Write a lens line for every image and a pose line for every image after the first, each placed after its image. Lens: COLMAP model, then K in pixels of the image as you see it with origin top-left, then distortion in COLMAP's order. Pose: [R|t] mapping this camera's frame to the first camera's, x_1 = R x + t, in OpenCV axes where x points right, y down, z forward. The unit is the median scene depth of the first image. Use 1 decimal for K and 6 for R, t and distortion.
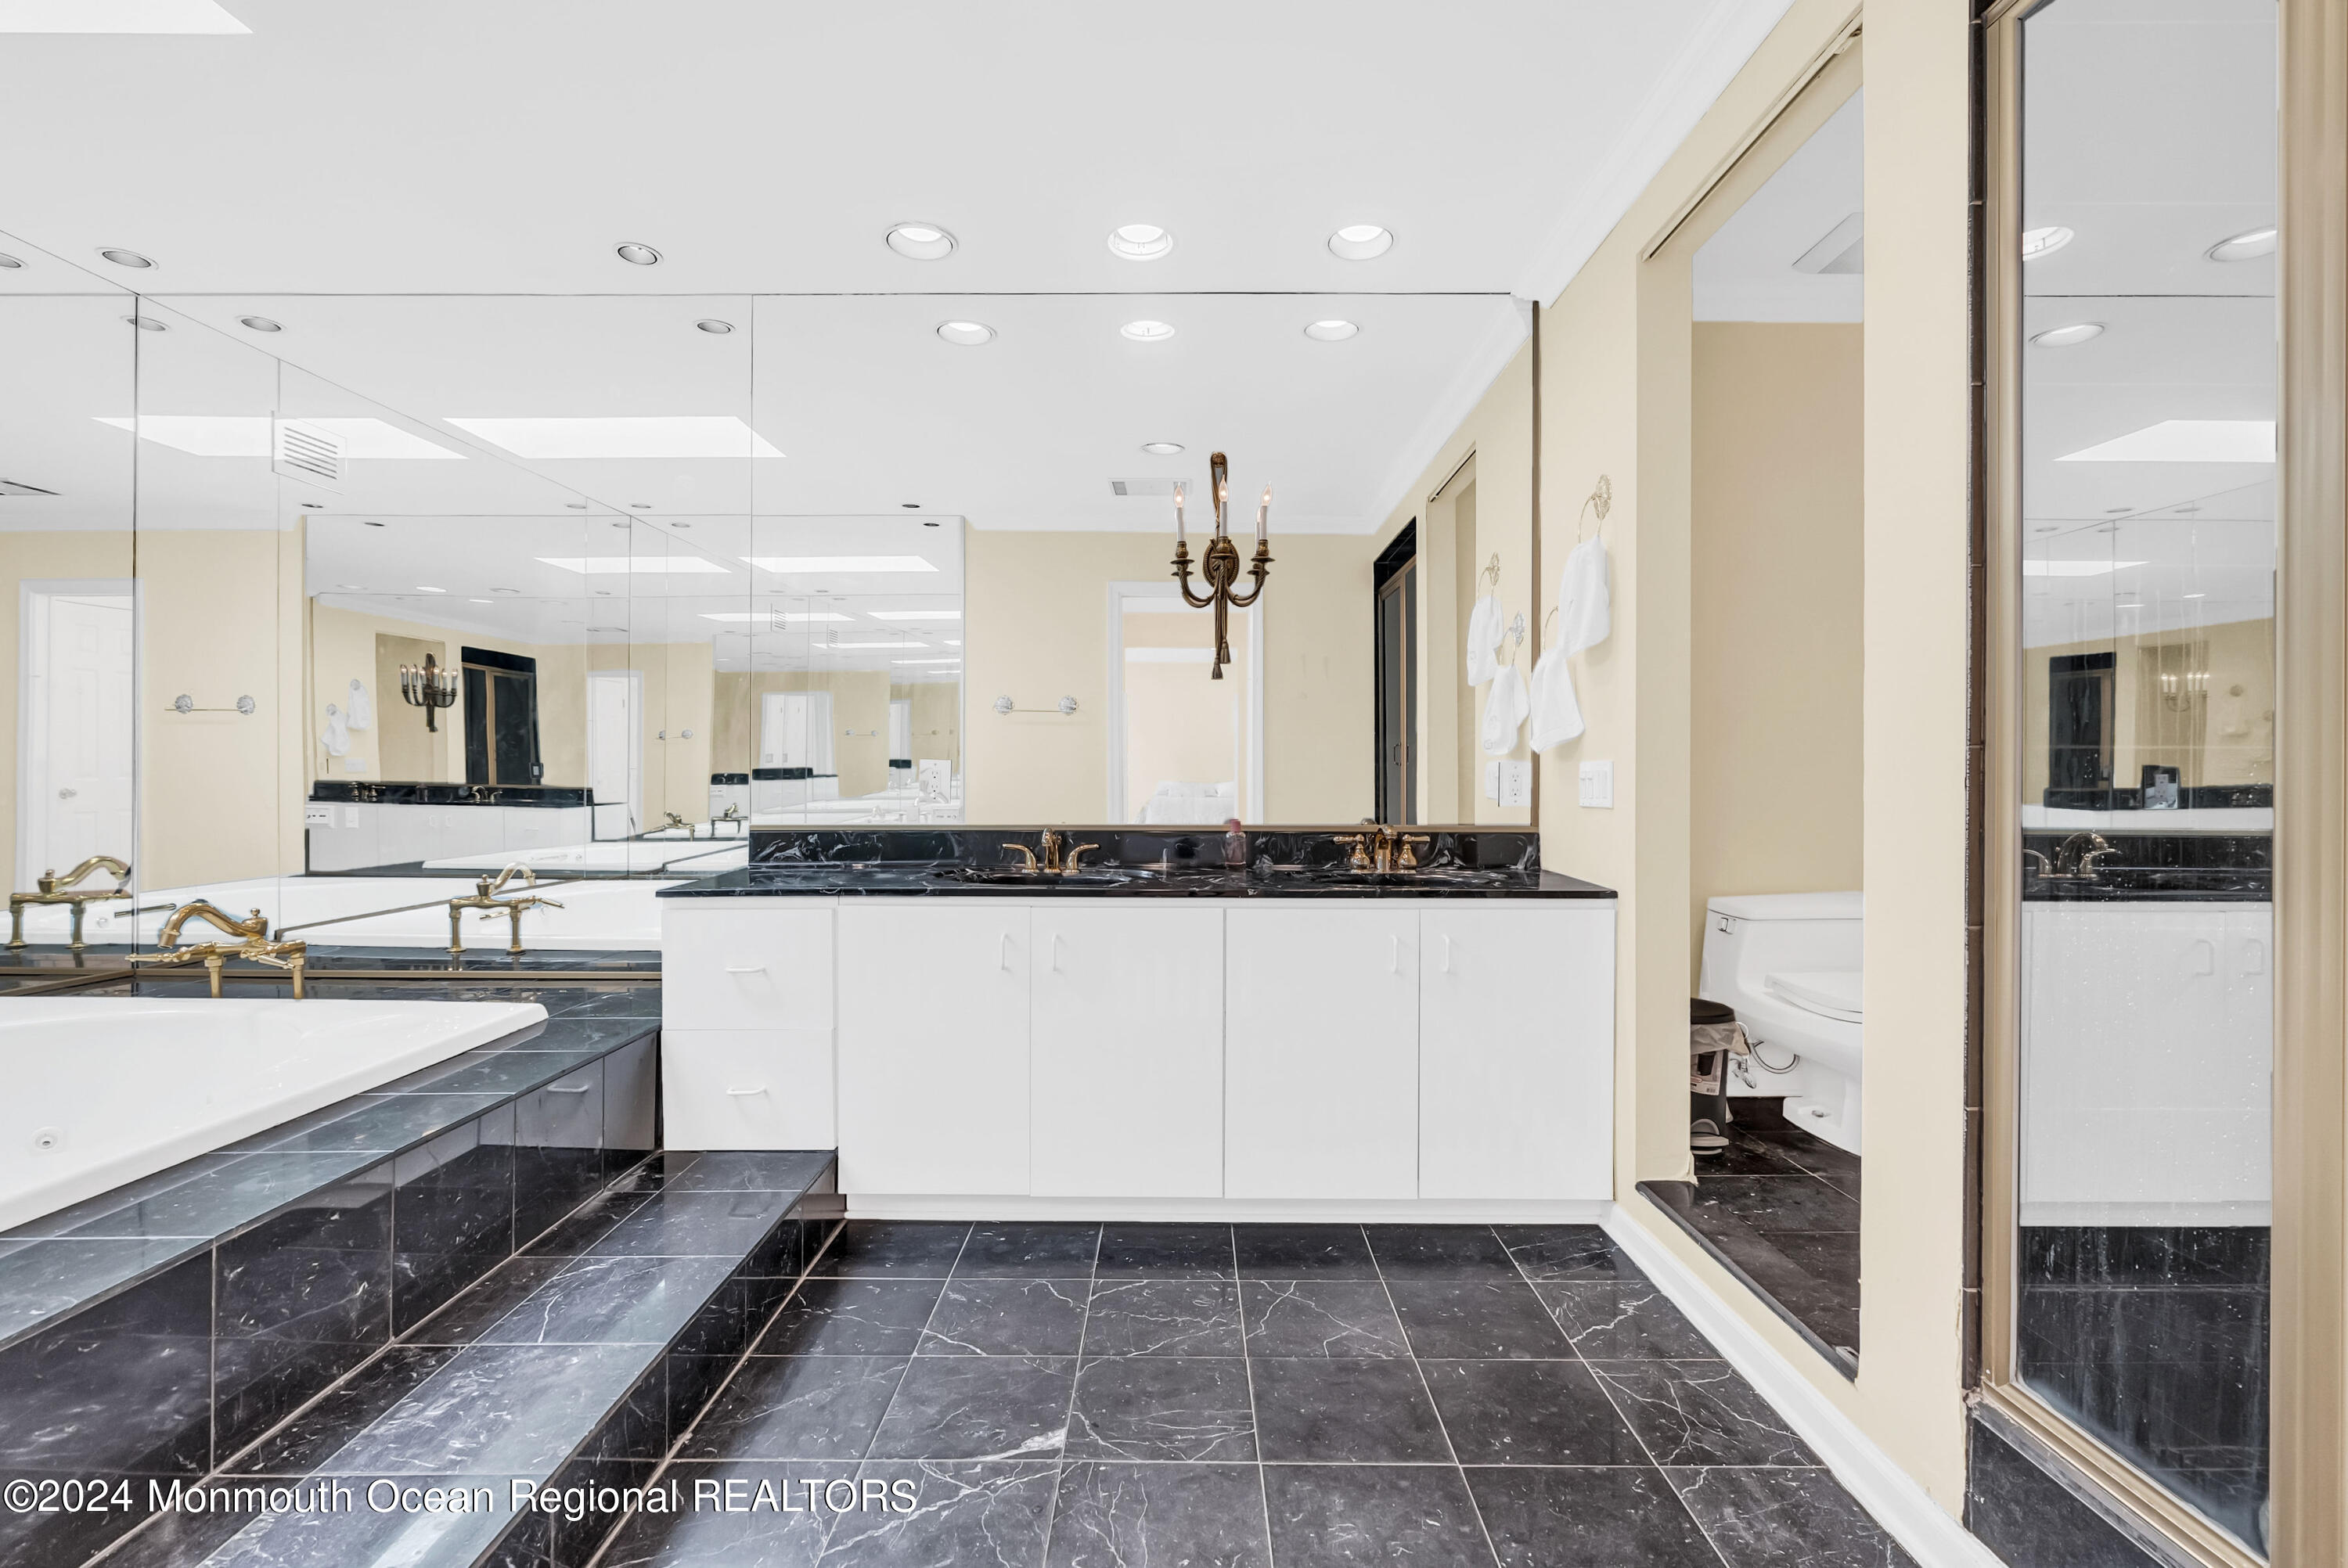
lens RADIAL K [[1071.5, 0, 1174.0], [0, 1071.5, 784.0], [0, 0, 1]] dist [-0.016496, 0.008297]
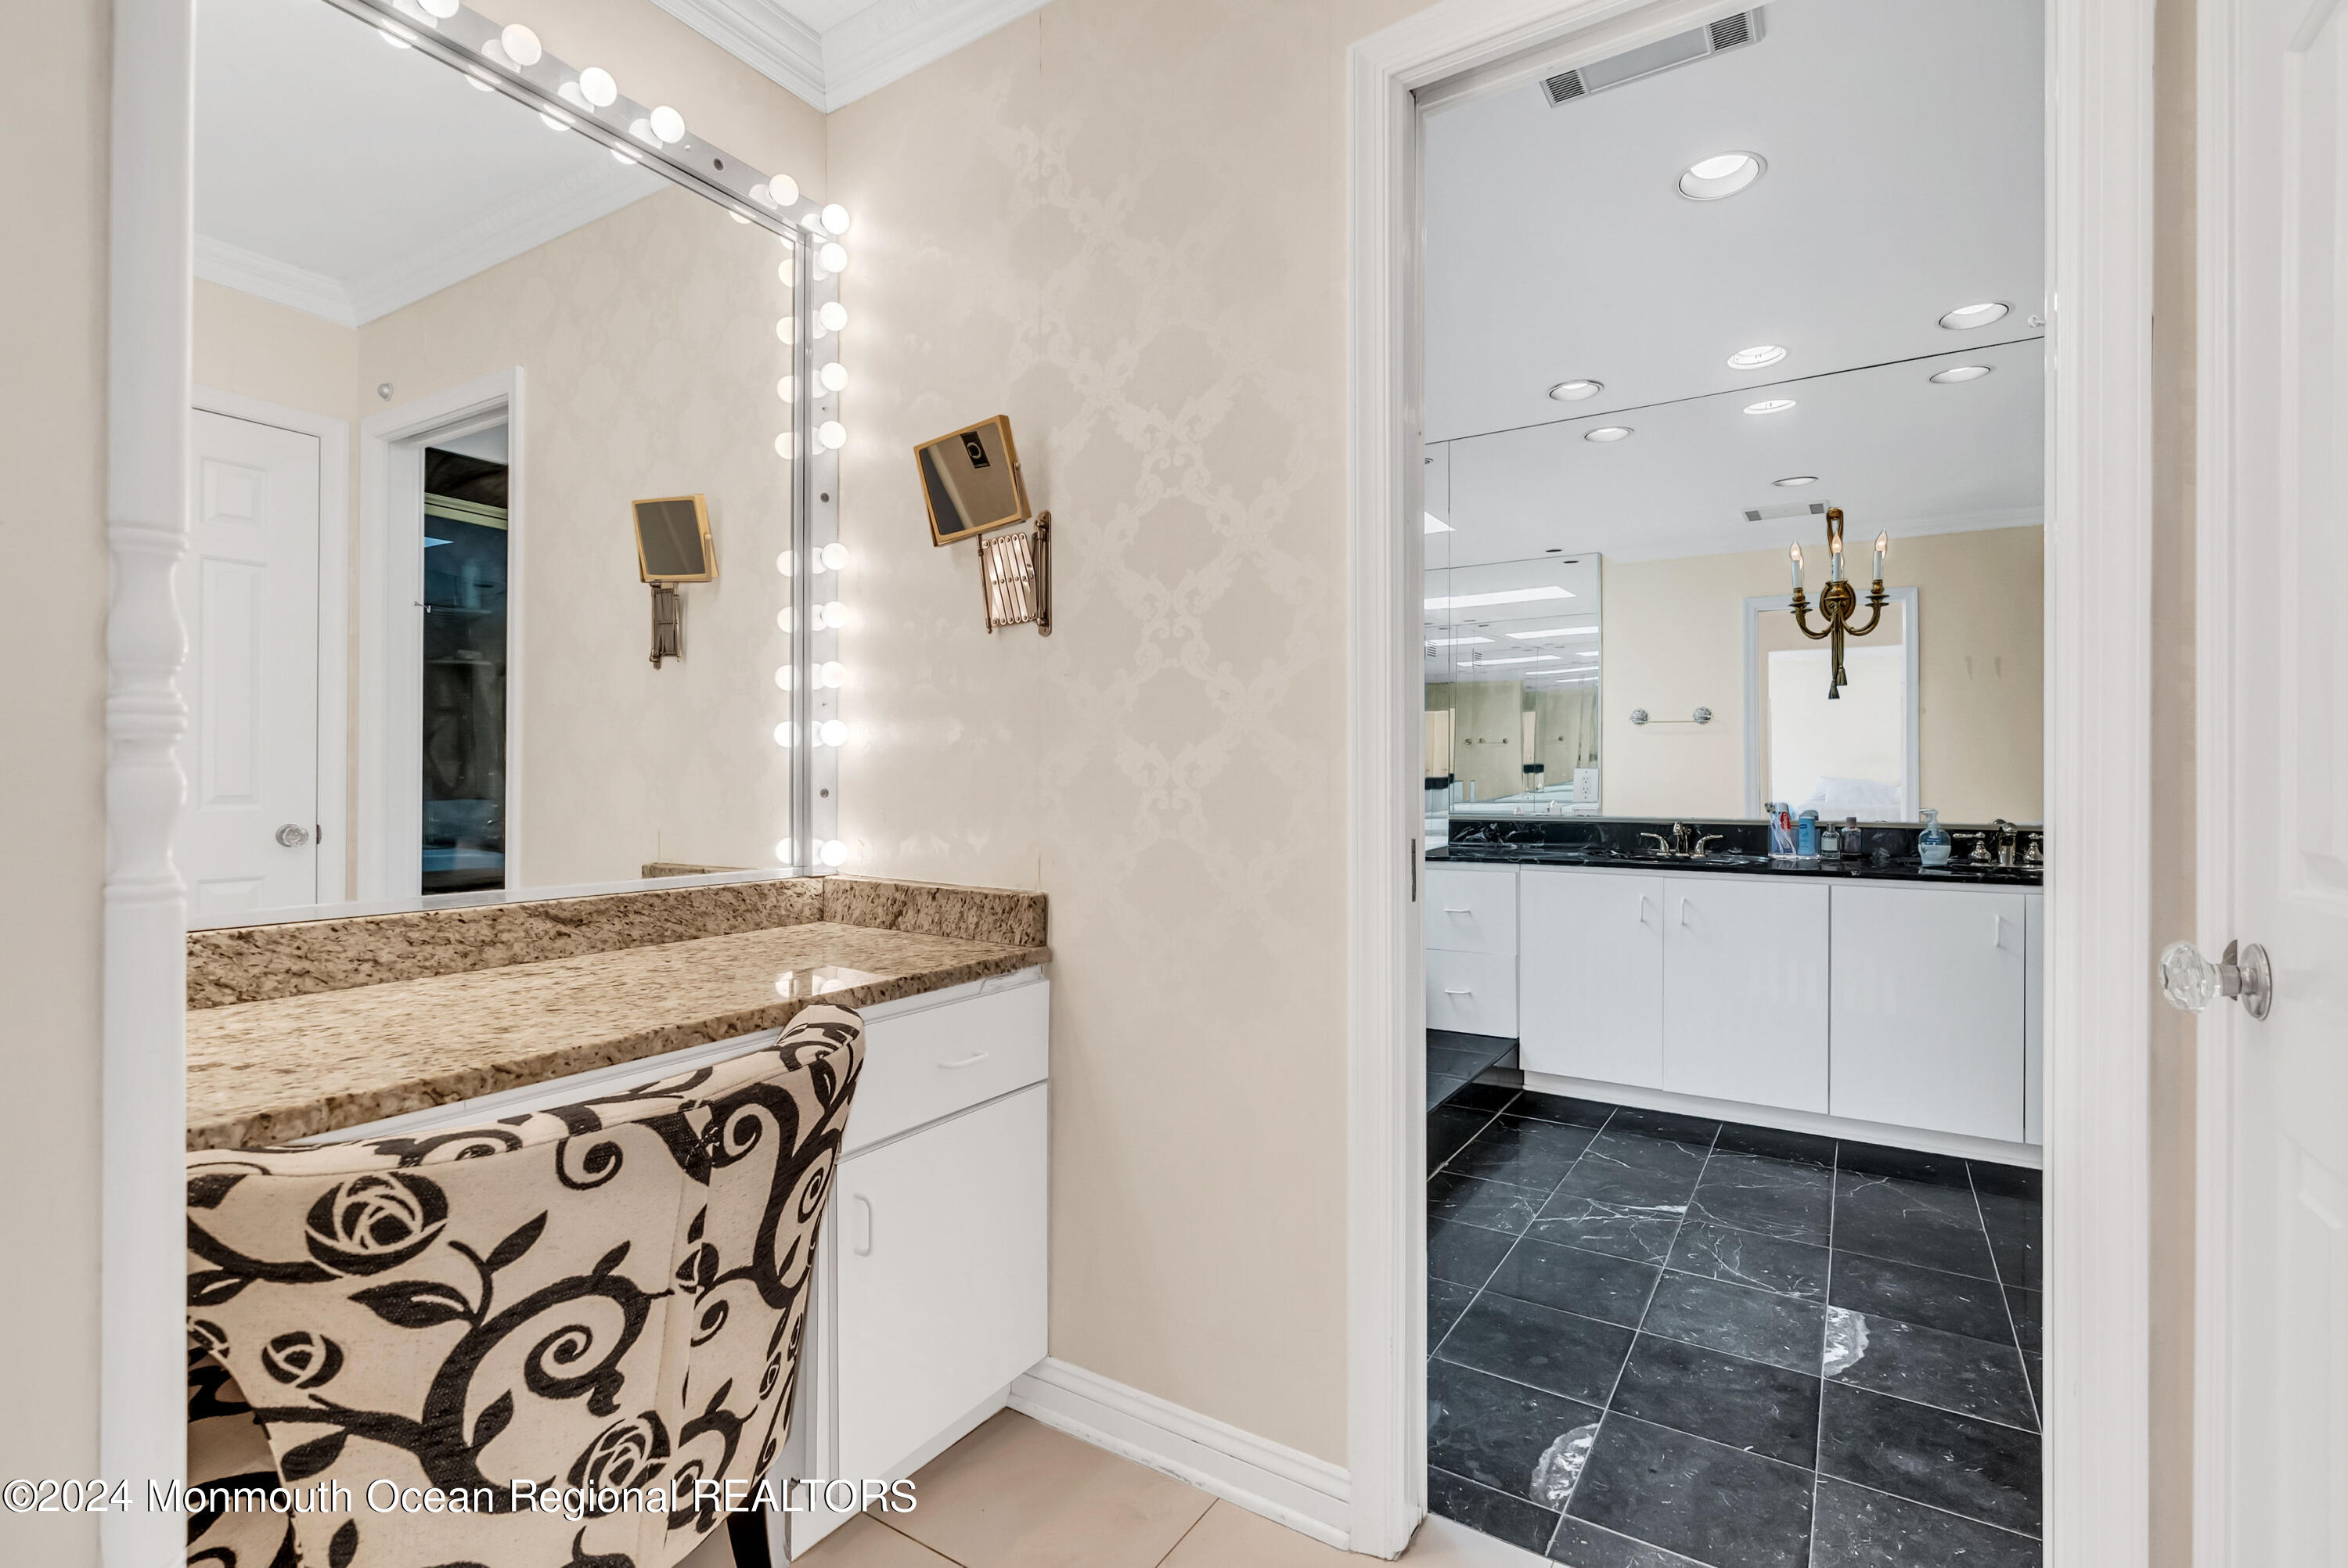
lens RADIAL K [[1071.5, 0, 1174.0], [0, 1071.5, 784.0], [0, 0, 1]] dist [-0.016496, 0.008297]
pose [[0.844858, -0.000786, -0.534990, 0.055610], [-0.000904, 0.999995, -0.002897, 0.000655], [0.534989, 0.002931, 0.844854, -0.399917]]
